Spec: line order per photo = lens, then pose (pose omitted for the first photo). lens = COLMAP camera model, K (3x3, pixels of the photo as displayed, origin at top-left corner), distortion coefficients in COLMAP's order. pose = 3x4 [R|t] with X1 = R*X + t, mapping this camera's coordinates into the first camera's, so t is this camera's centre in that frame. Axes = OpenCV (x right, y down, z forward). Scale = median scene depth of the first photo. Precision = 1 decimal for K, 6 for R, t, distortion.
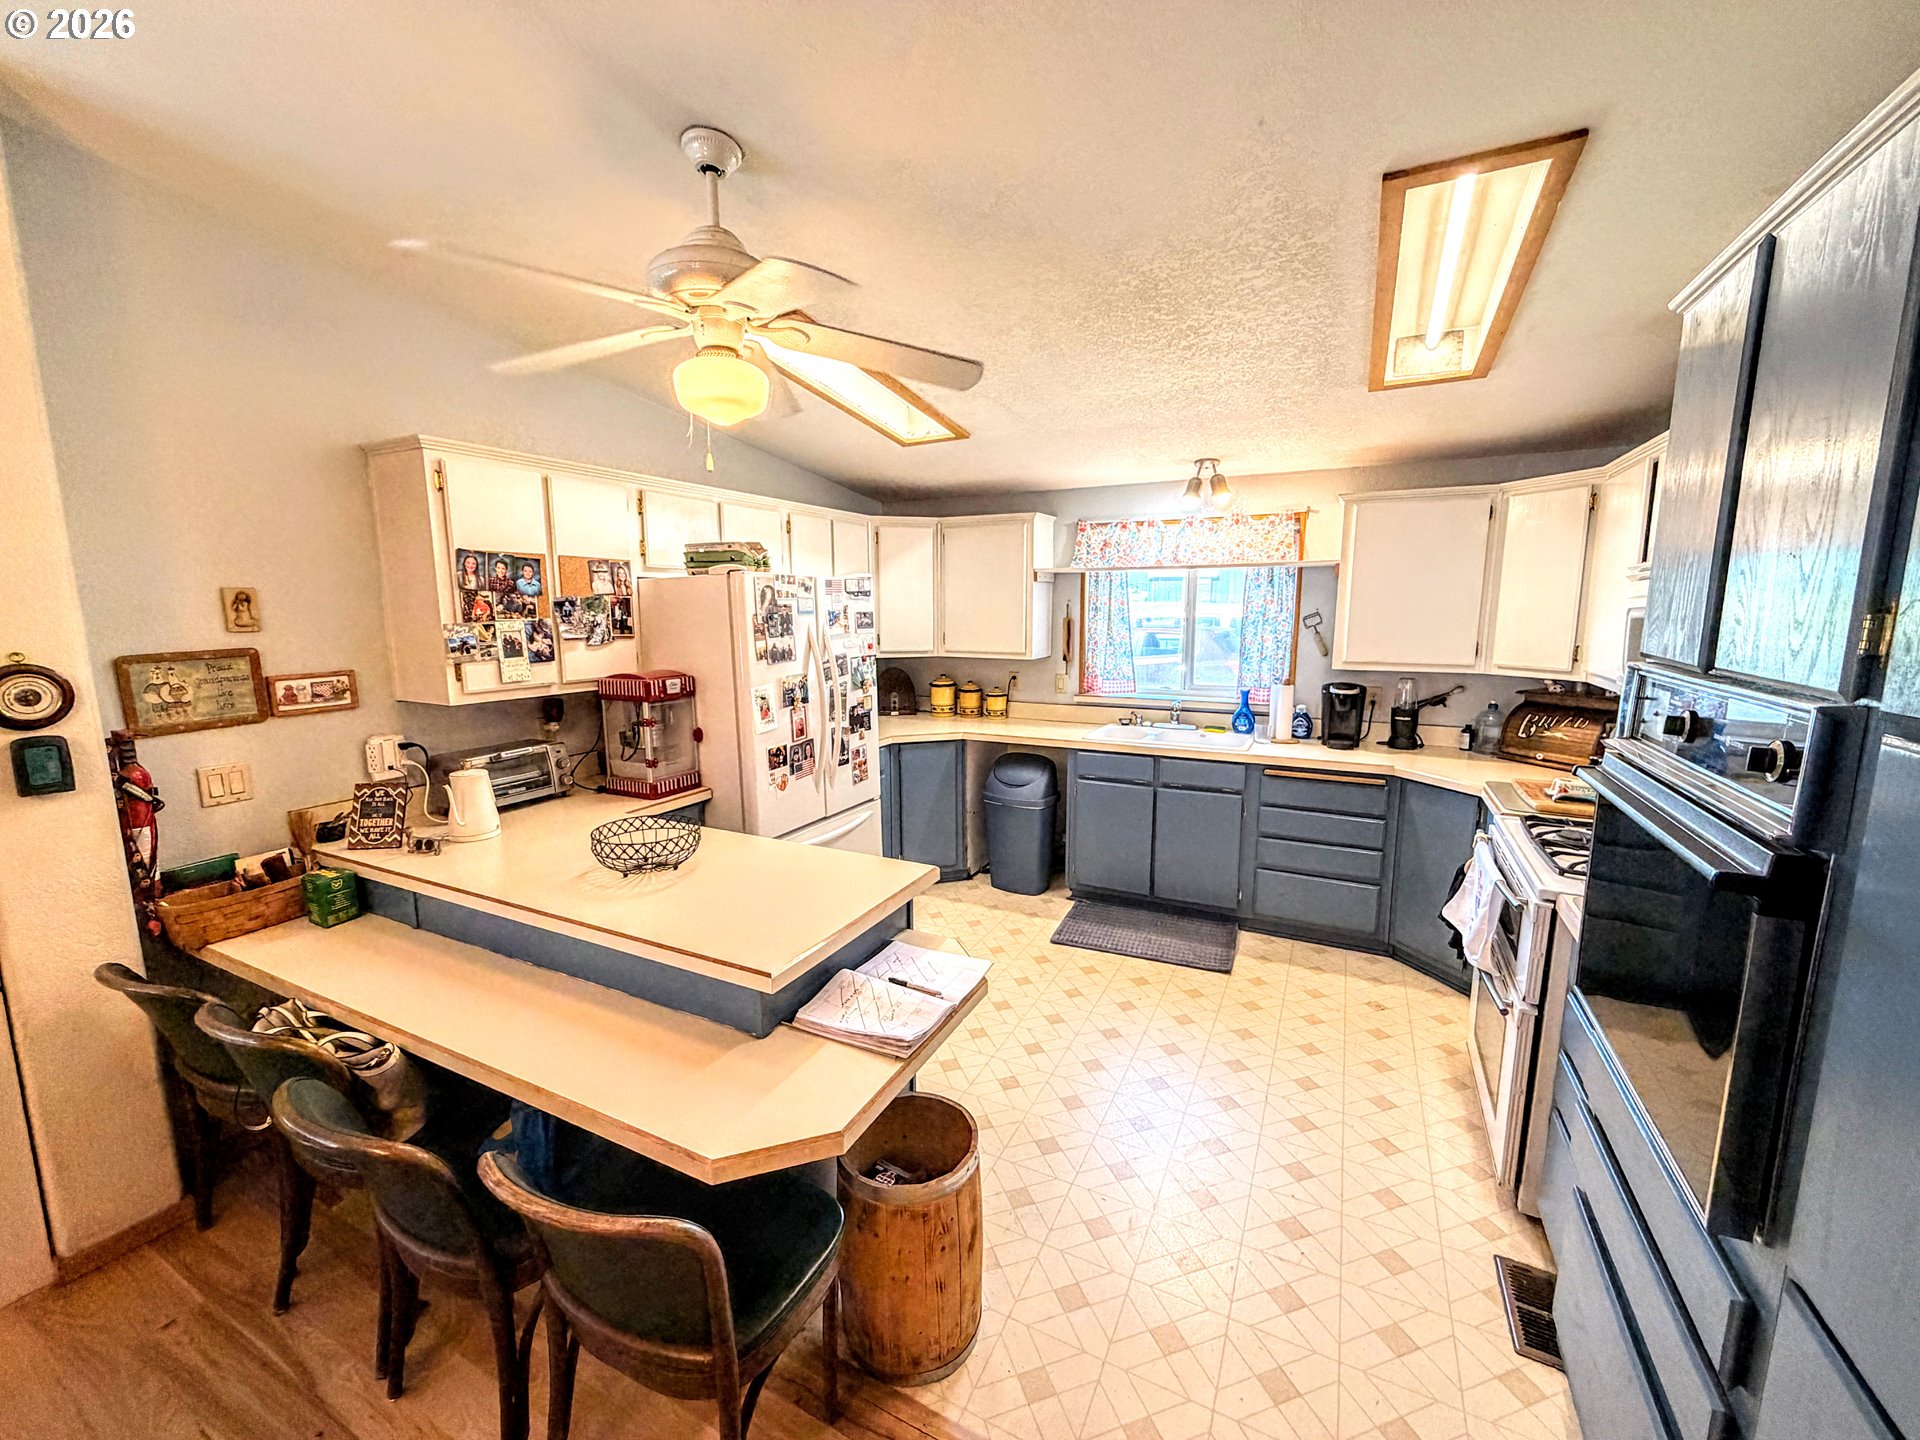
lens RADIAL K [[768.5, 0, 953.2], [0, 768.5, 721.5], [0, 0, 1]] dist [0.002320, -0.000052]
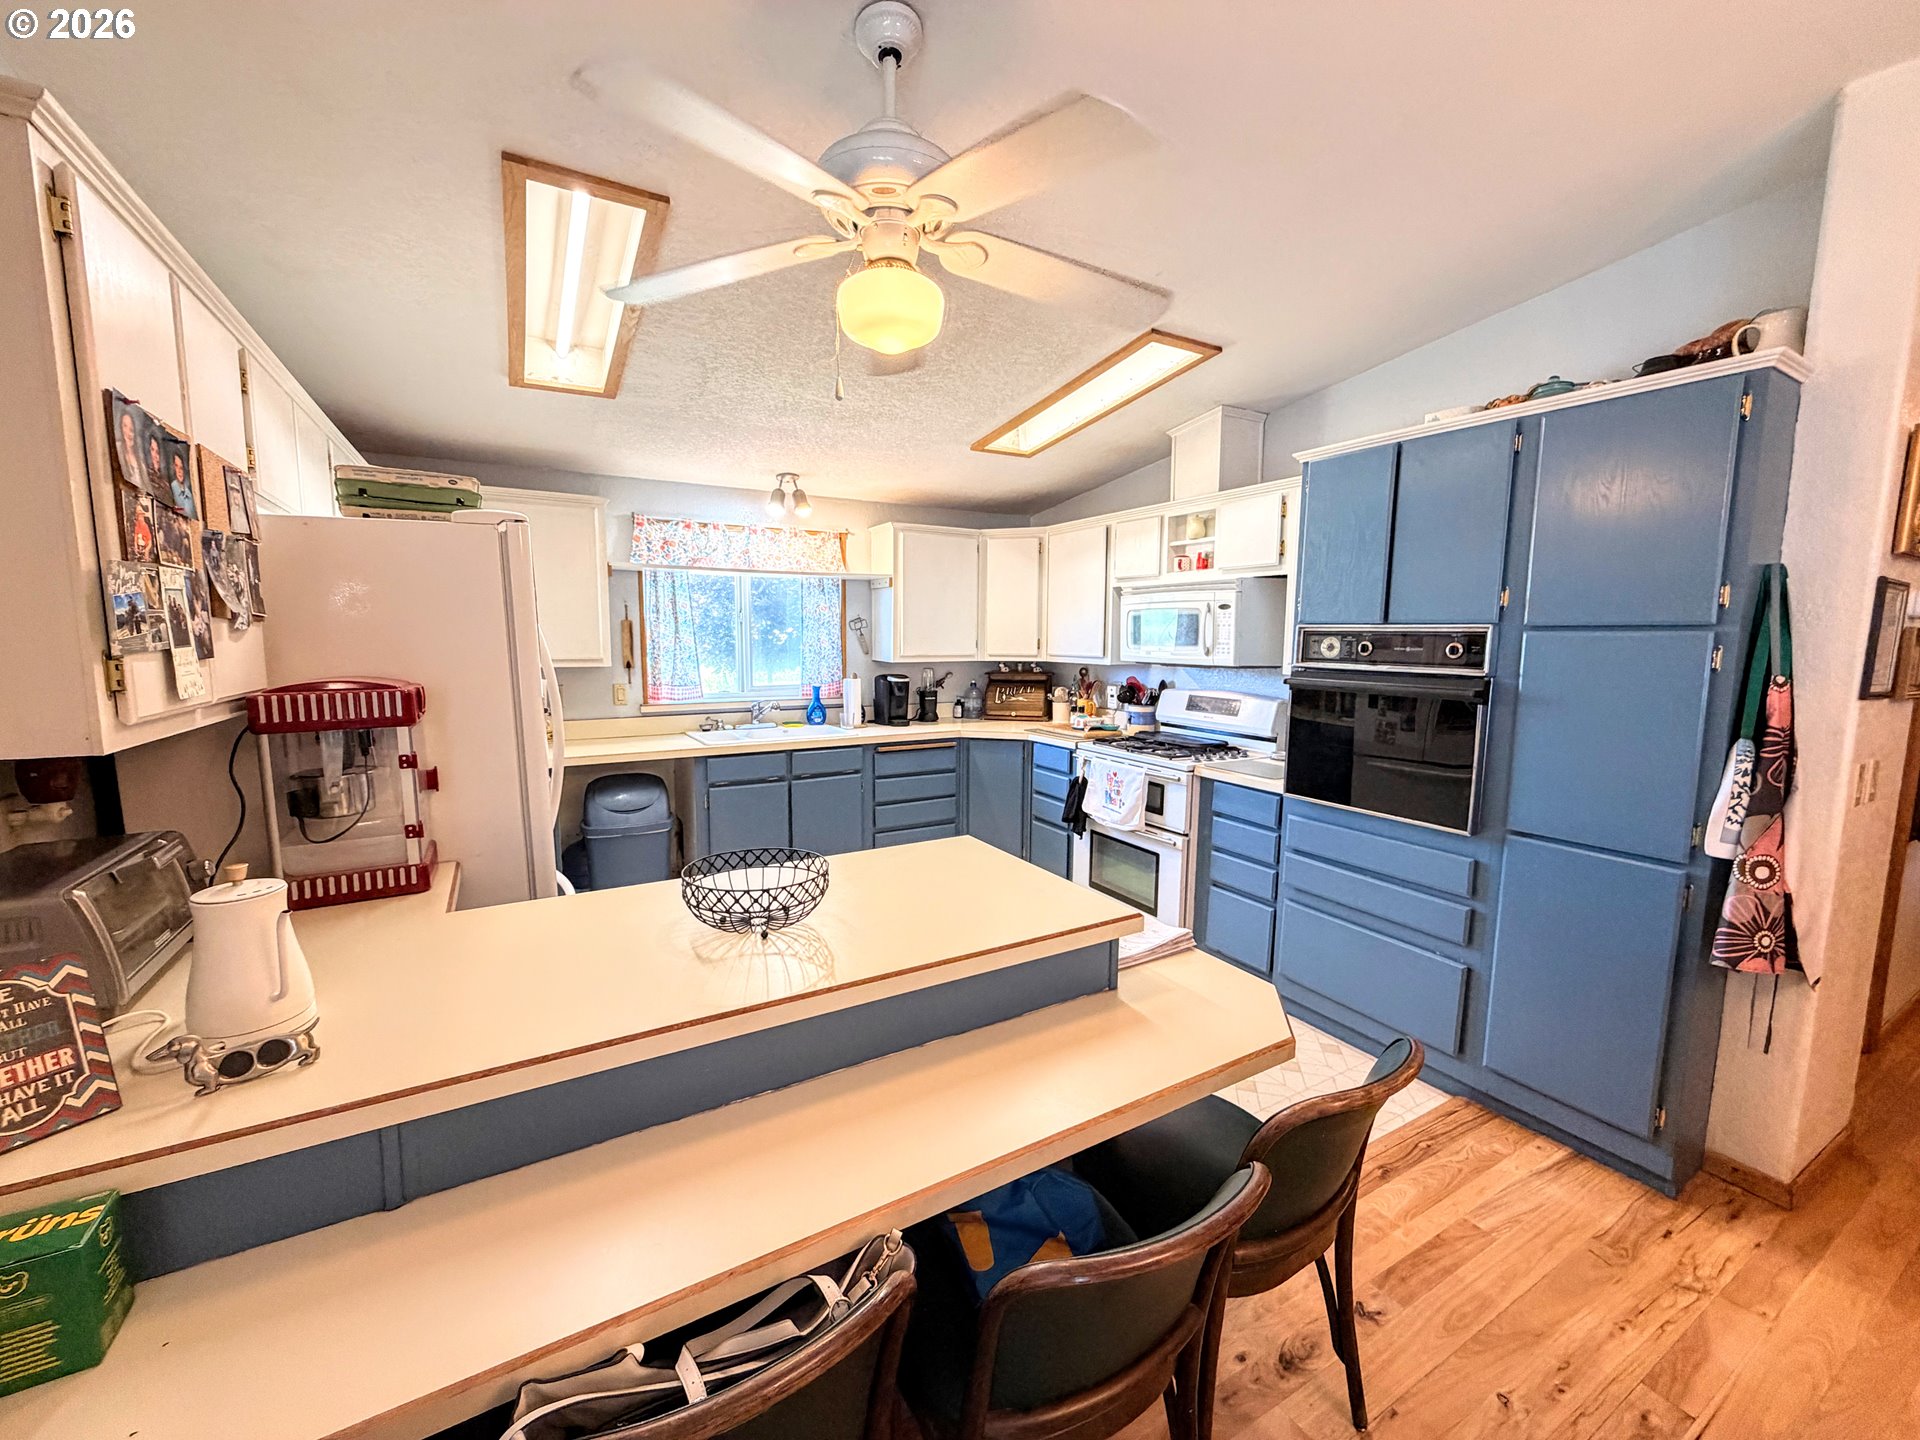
lens RADIAL K [[768.5, 0, 954.5], [0, 768.5, 721.1], [0, 0, 1]] dist [0.002320, -0.000052]
pose [[0.539508, -0.088184, 0.837350, -0.488080], [0.118877, 0.992516, 0.027932, 0.002809], [-0.833546, 0.084472, 0.545953, 0.244676]]
